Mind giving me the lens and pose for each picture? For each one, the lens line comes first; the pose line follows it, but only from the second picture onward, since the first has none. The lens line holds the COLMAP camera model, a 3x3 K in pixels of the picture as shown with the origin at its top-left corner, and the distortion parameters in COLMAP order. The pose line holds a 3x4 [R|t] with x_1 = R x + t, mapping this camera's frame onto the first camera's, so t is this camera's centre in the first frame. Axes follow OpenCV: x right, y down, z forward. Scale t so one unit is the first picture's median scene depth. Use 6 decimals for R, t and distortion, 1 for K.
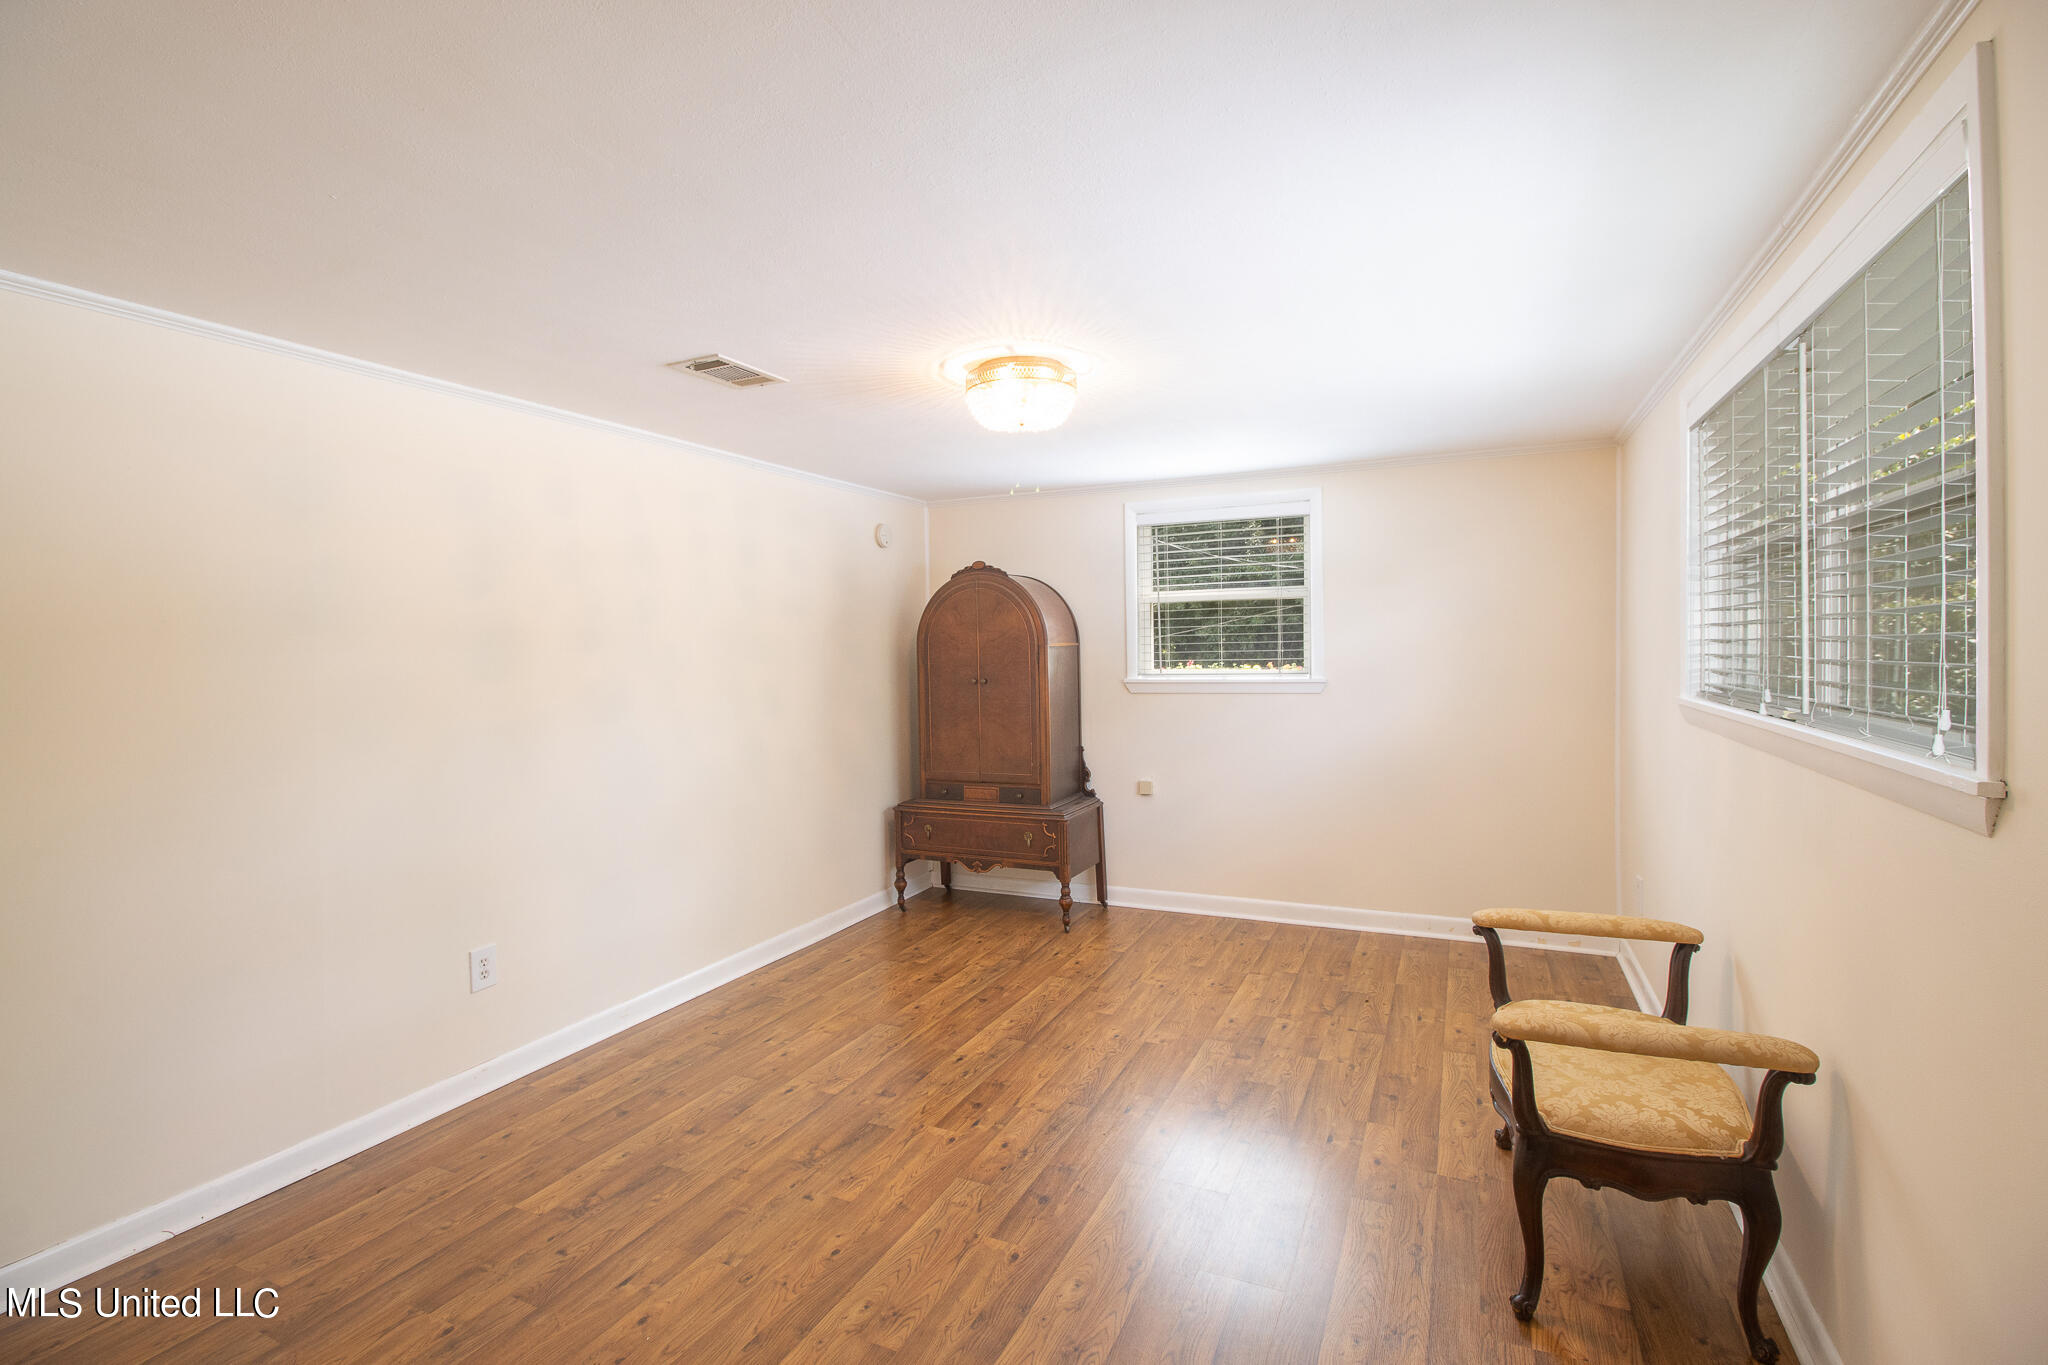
lens RADIAL K [[971.8, 0, 1018.7], [0, 971.8, 654.3], [0, 0, 1]] dist [0.004088, -0.014374]
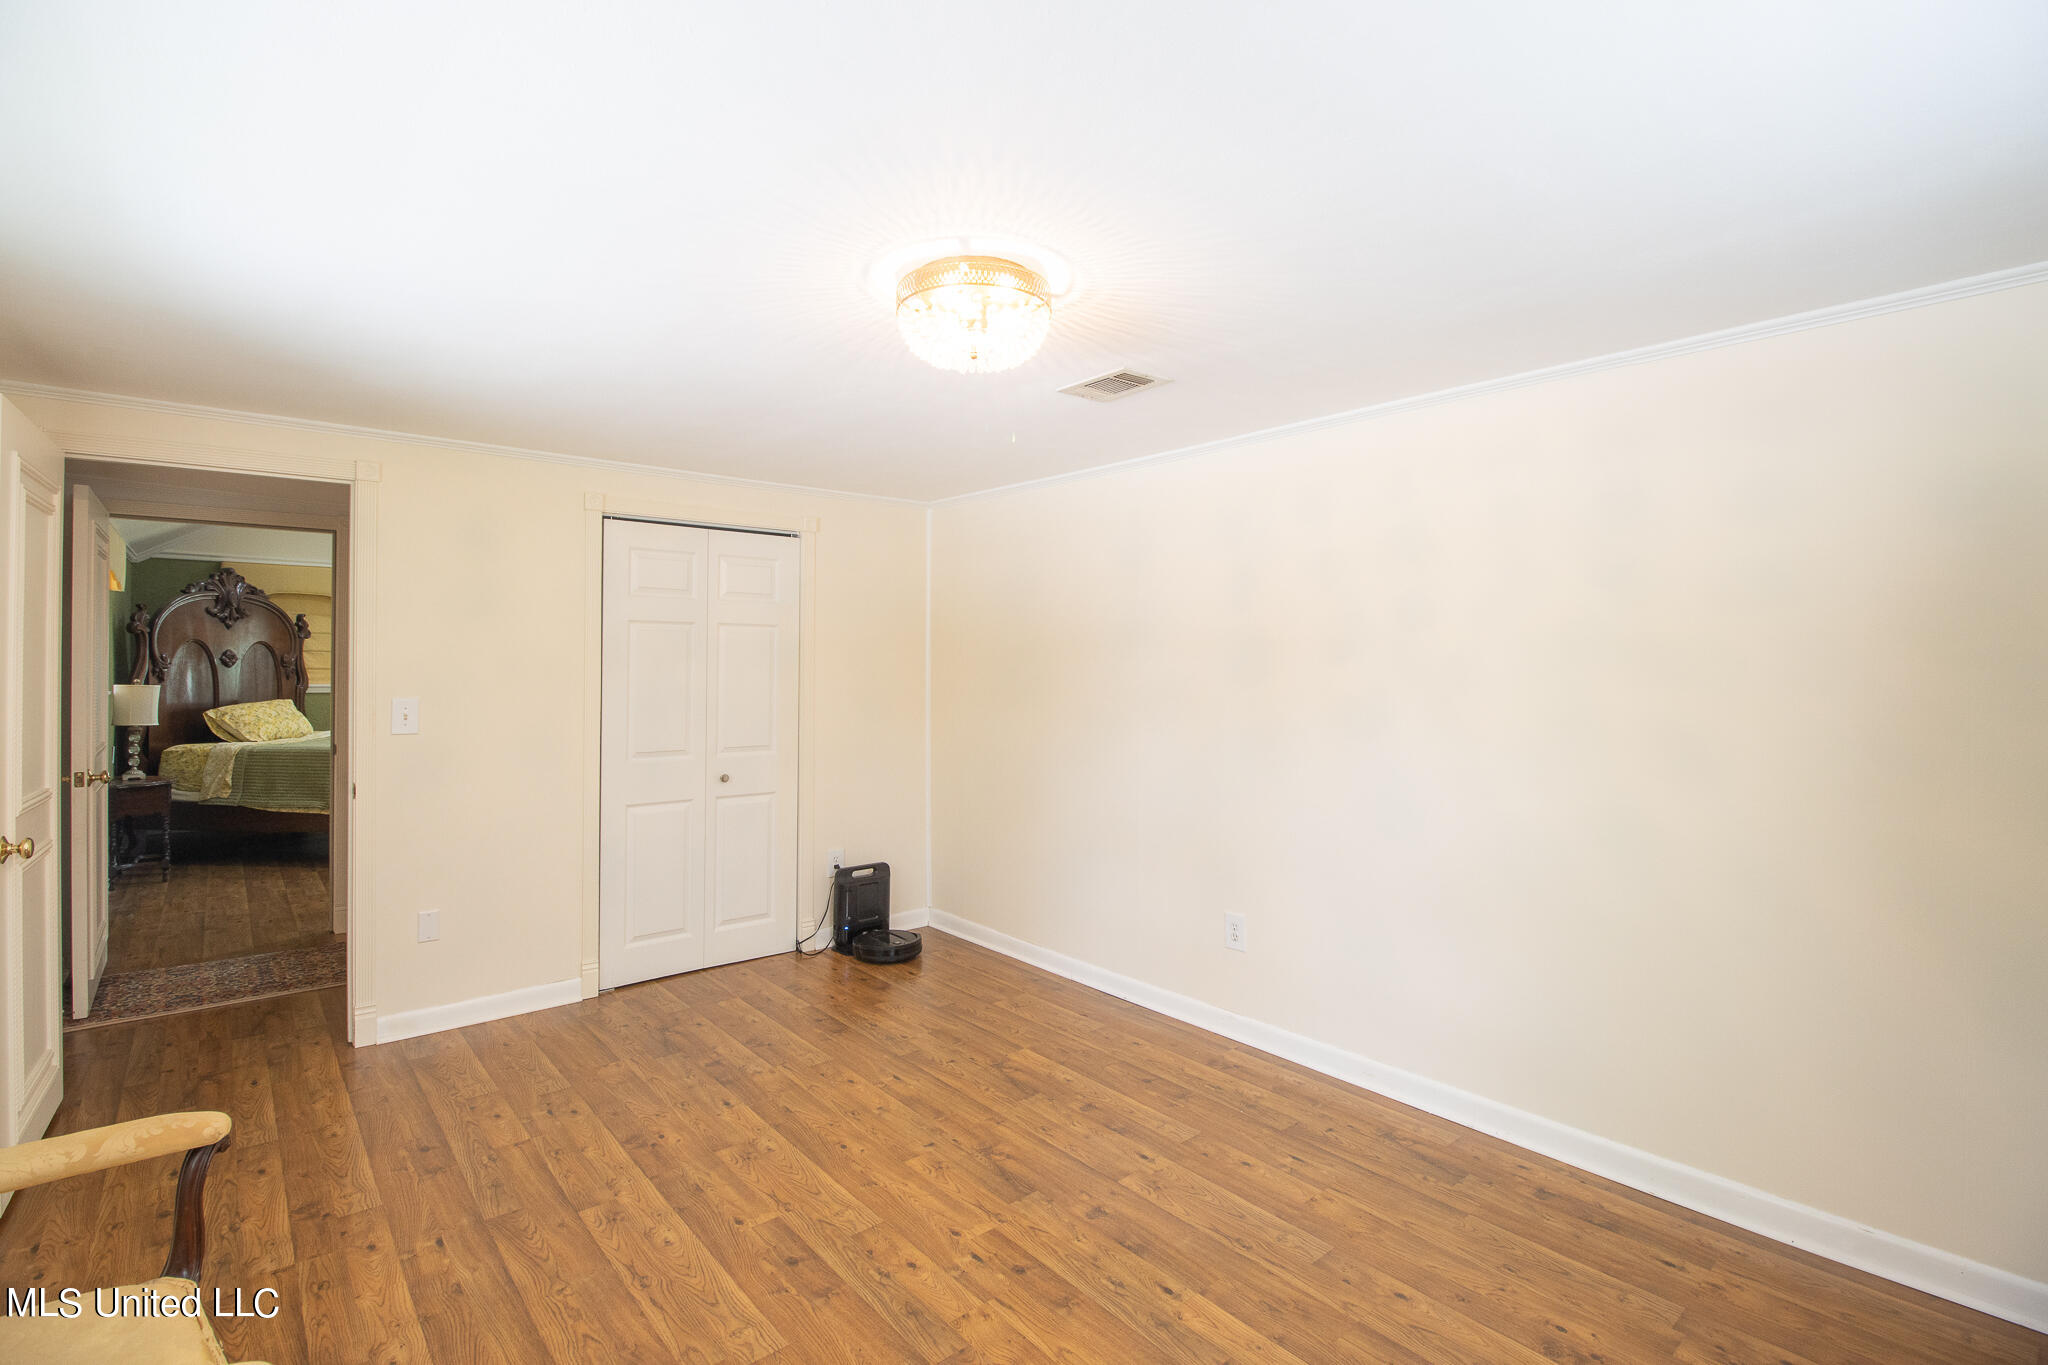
lens RADIAL K [[971.8, 0, 1018.7], [0, 971.8, 654.3], [0, 0, 1]] dist [0.004088, -0.014374]
pose [[-0.435087, 0.005571, -0.900371, 0.628004], [-0.002376, 0.999970, 0.007335, -0.015677], [0.900385, 0.005330, -0.435061, 1.321334]]
